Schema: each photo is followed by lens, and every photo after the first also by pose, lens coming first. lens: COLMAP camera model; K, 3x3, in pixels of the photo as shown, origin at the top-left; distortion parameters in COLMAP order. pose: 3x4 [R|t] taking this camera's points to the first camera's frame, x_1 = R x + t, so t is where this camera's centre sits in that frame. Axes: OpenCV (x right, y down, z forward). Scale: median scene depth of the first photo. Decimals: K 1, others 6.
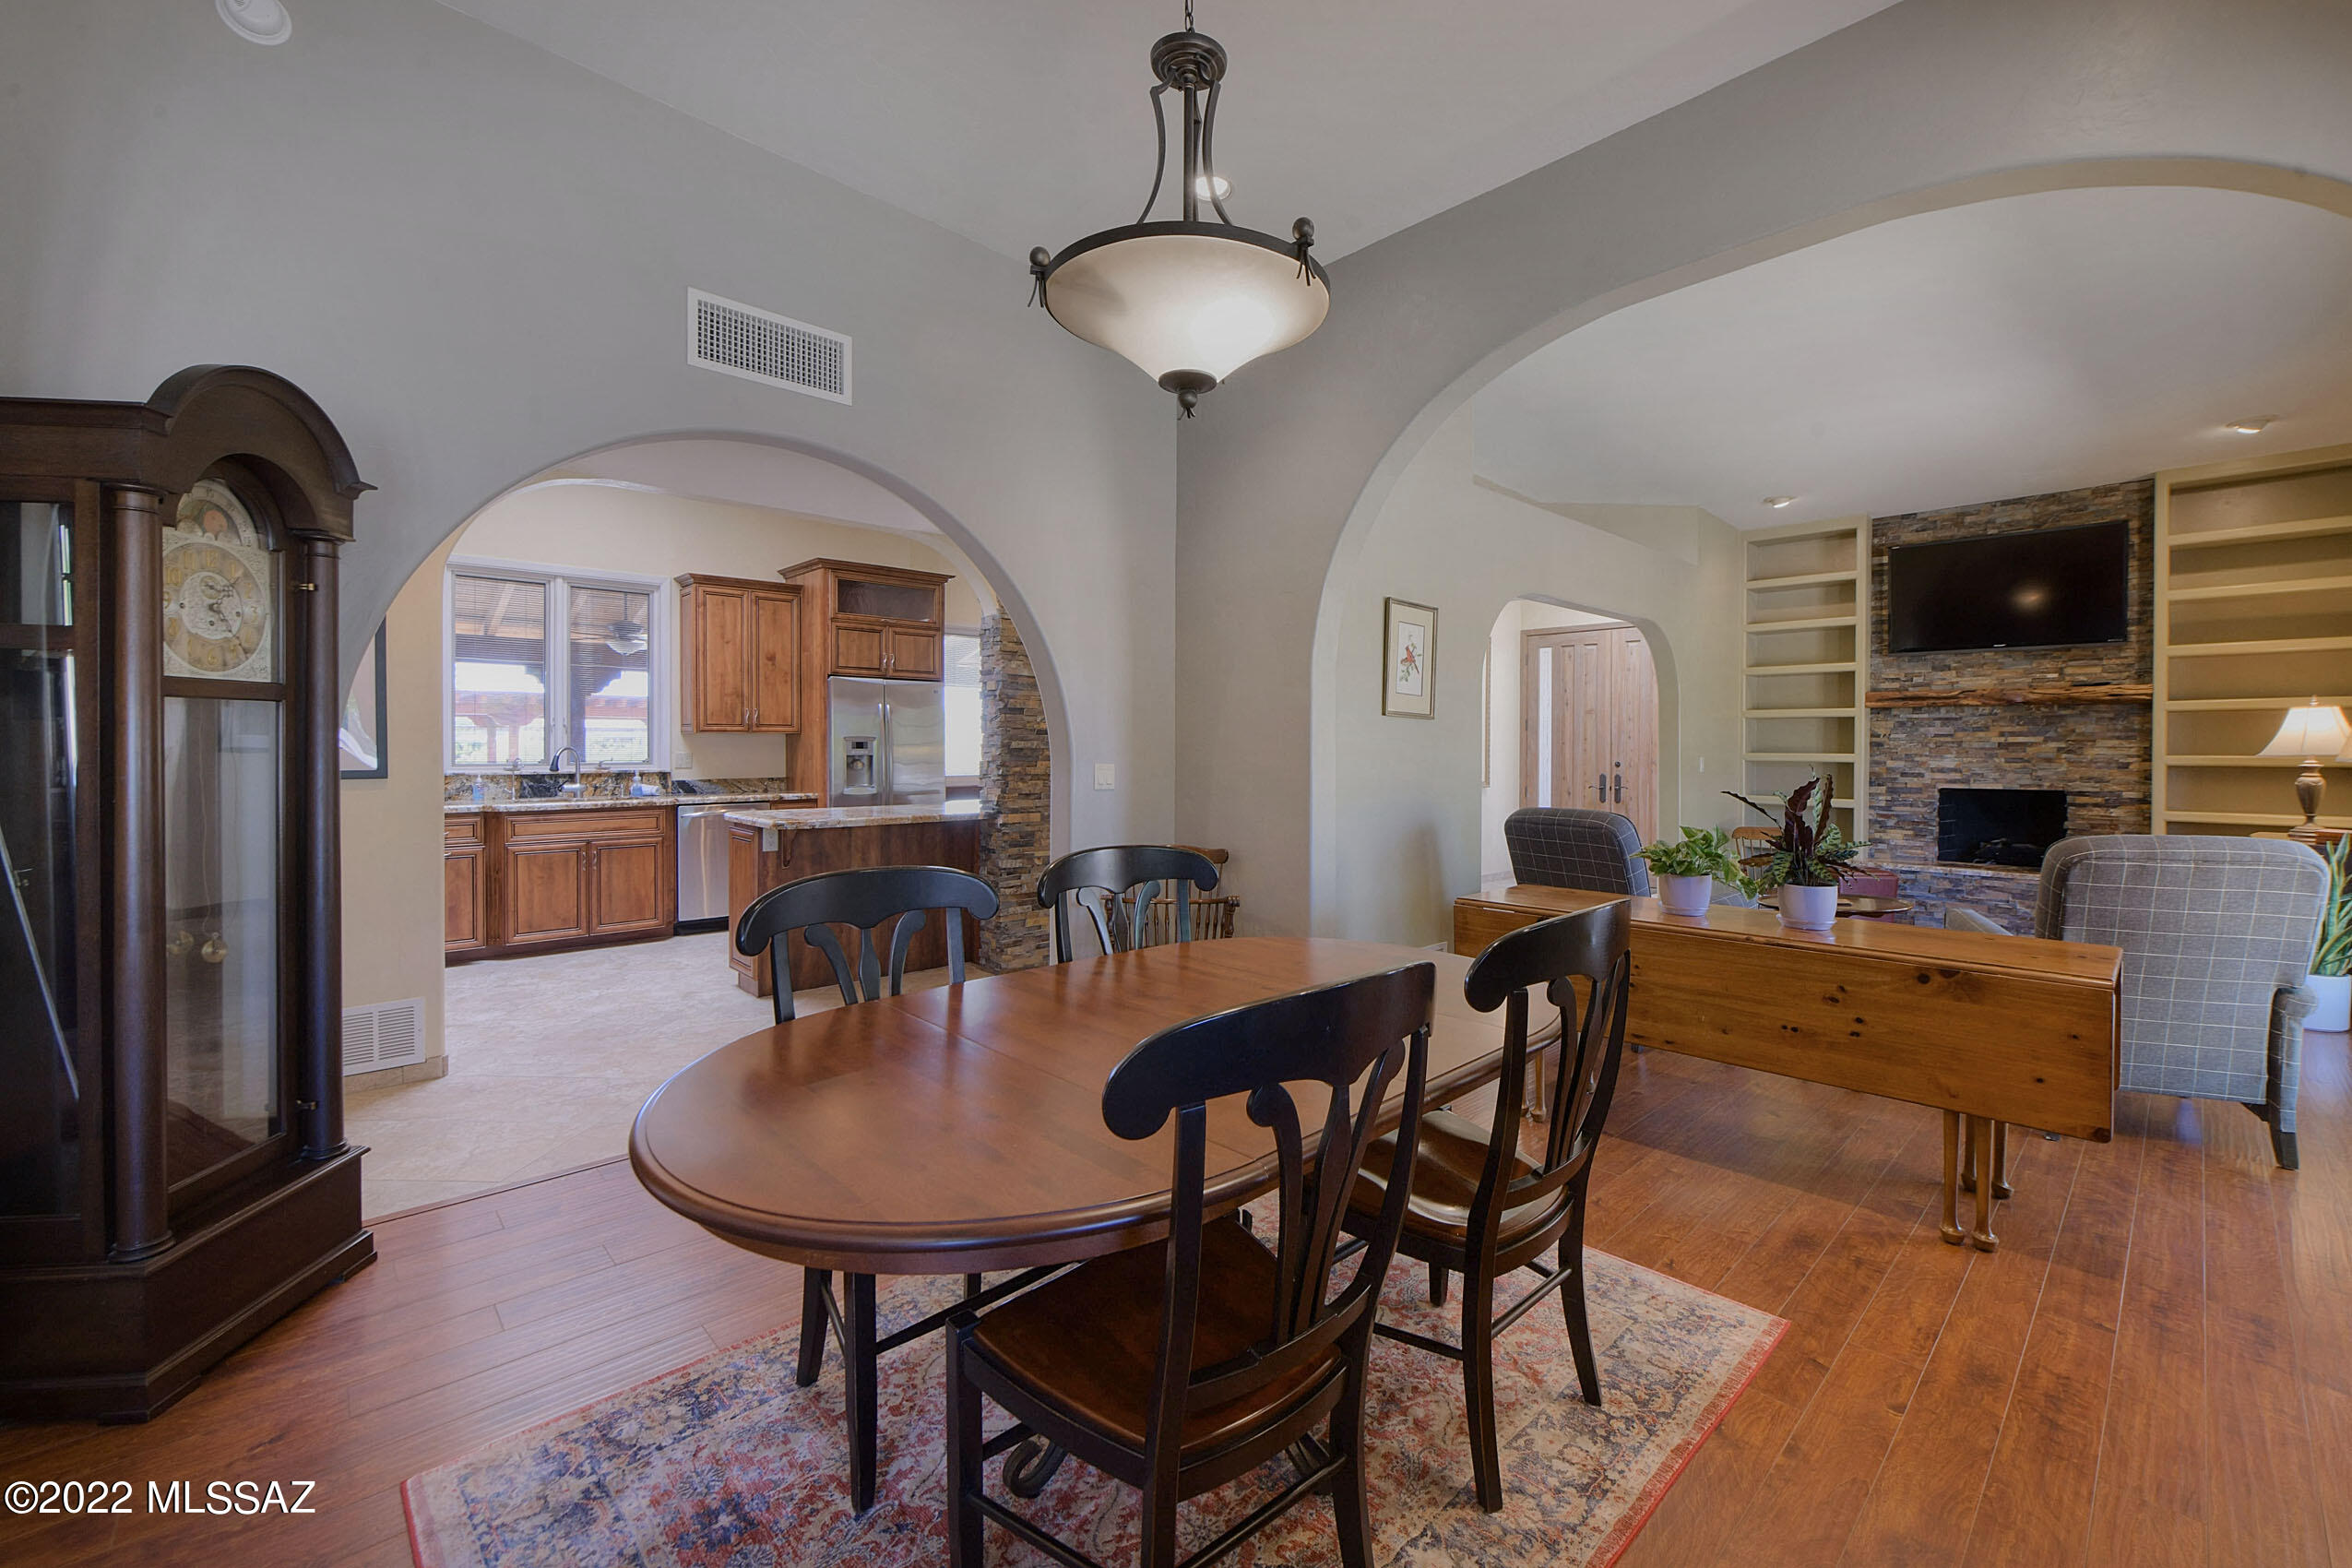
lens RADIAL K [[935.4, 0, 1278.0], [0, 935.4, 754.5], [0, 0, 1]] dist [-0.004759, -0.001113]
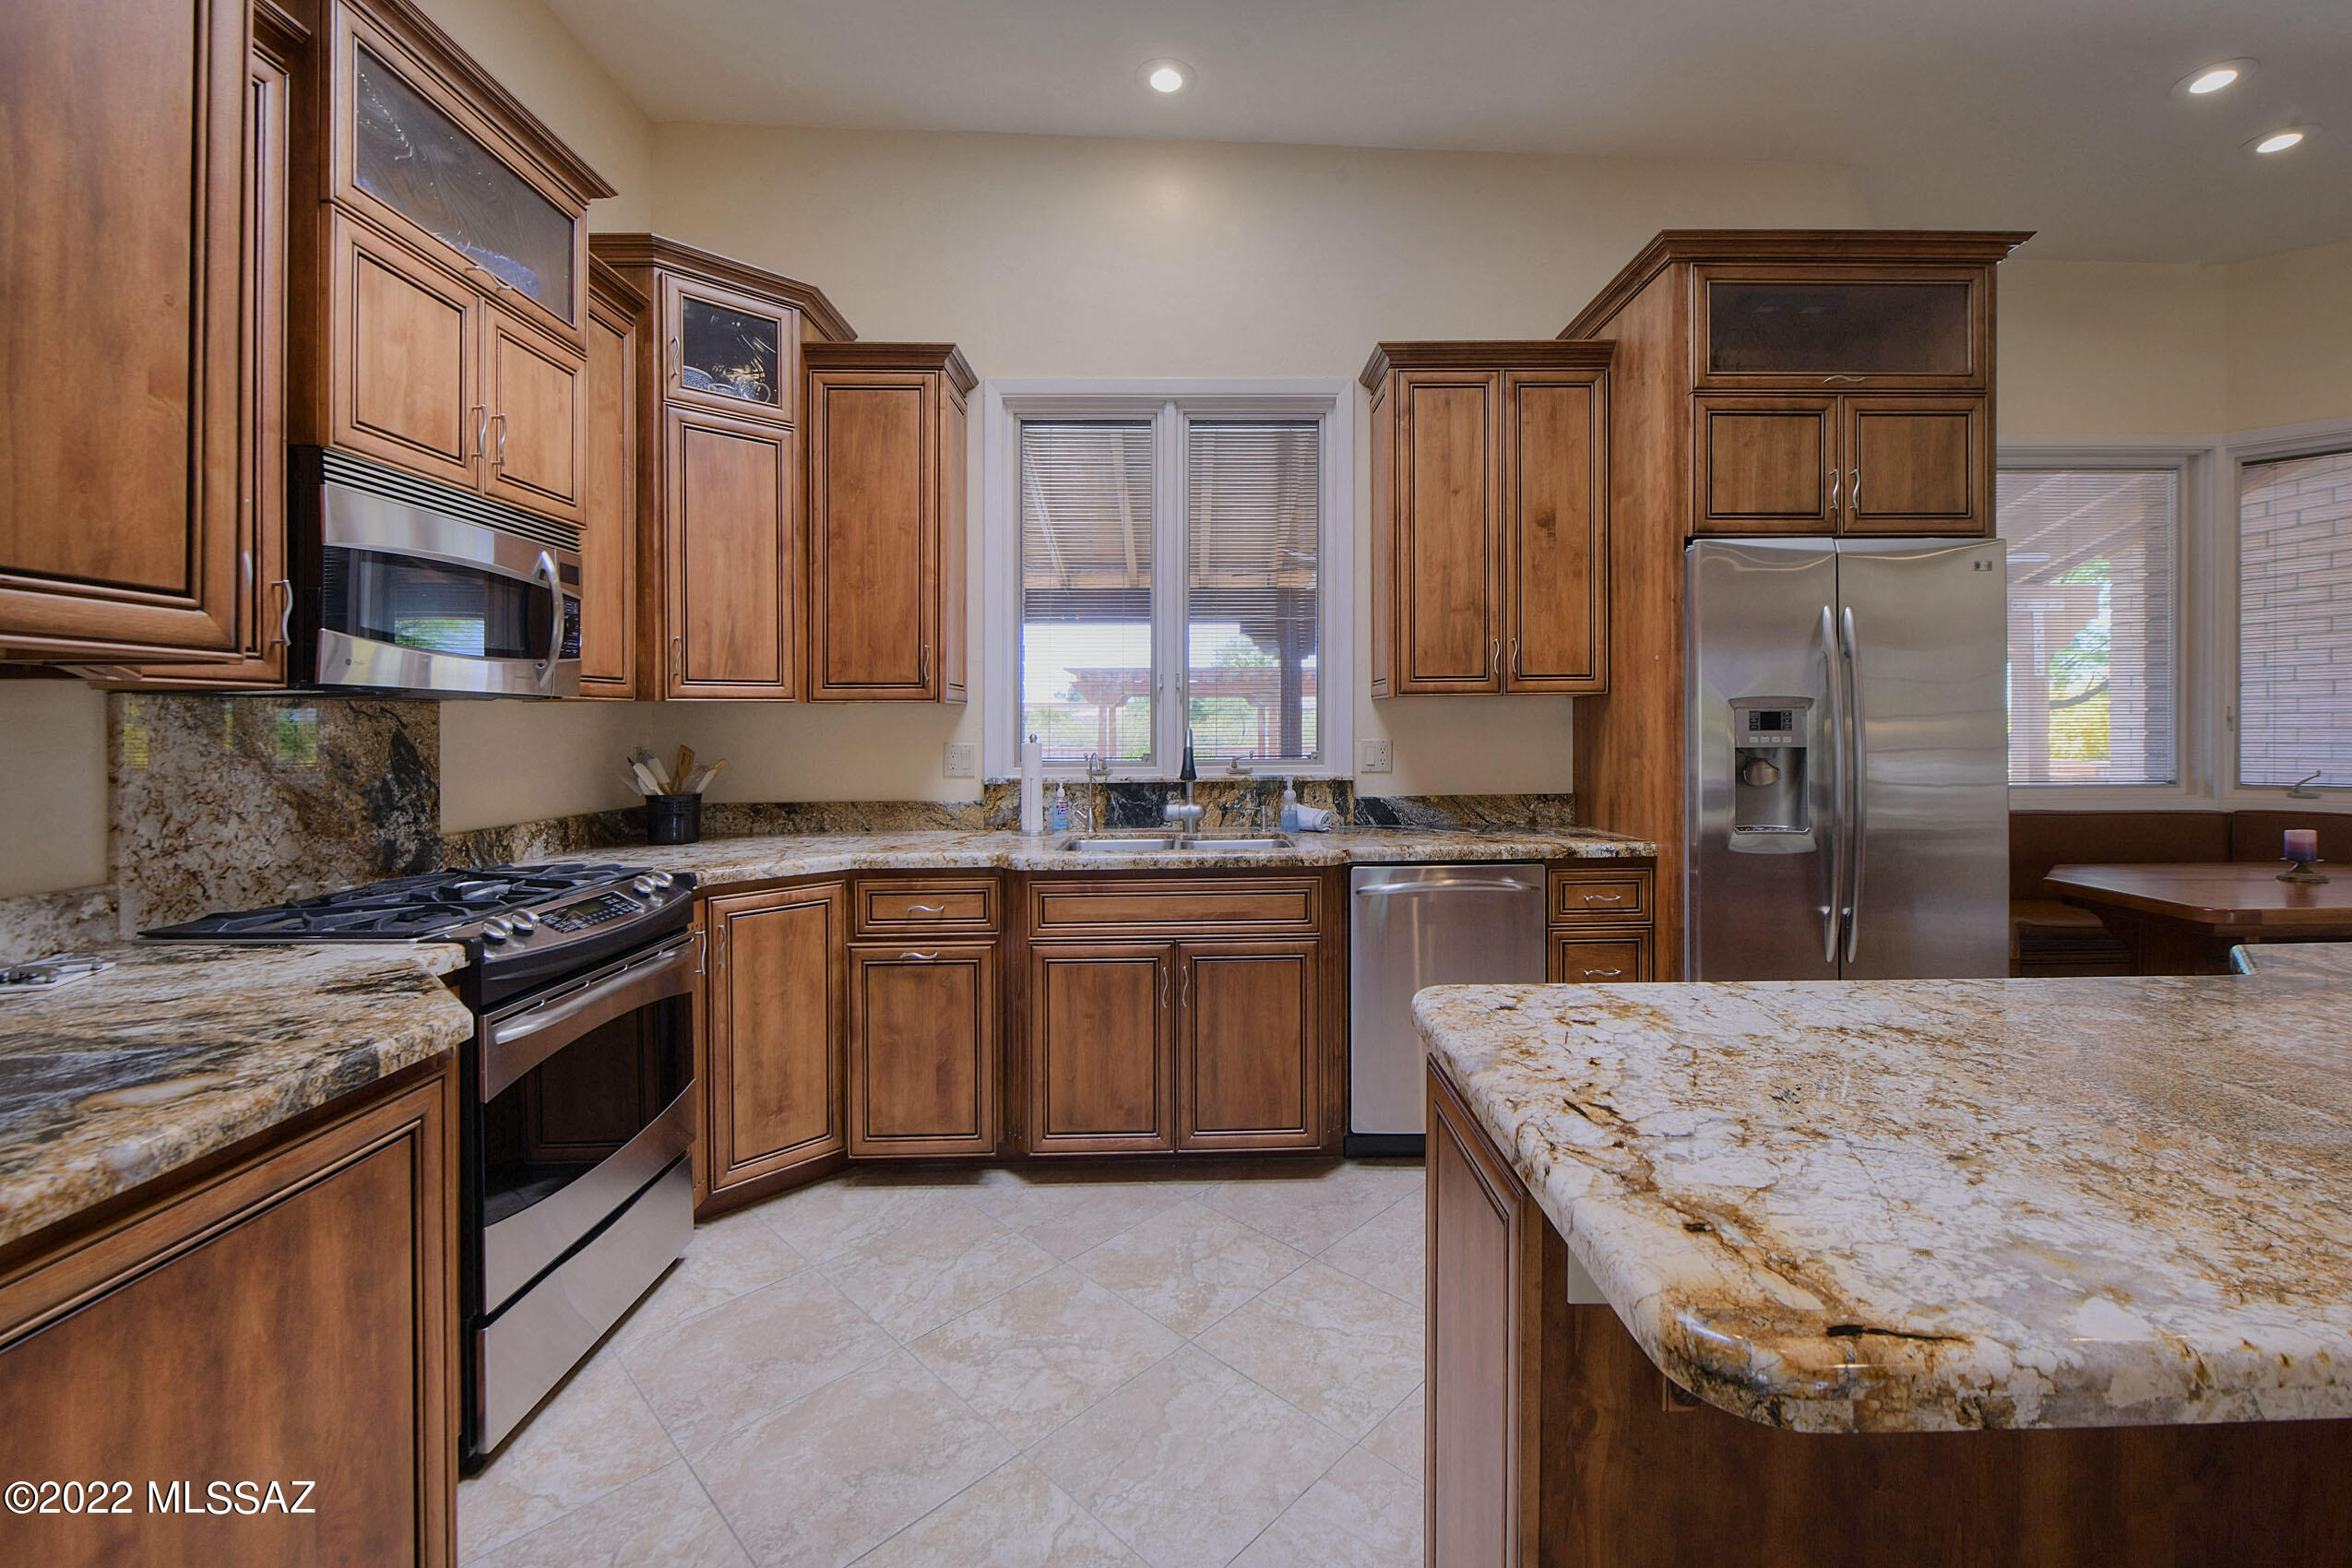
lens RADIAL K [[935.4, 0, 1247.5], [0, 935.4, 755.2], [0, 0, 1]] dist [-0.004759, -0.001113]
pose [[0.713796, 0.010771, -0.700271, -0.354260], [0.003605, 0.999812, 0.019053, -0.003967], [0.700344, -0.016124, 0.713623, 0.622575]]
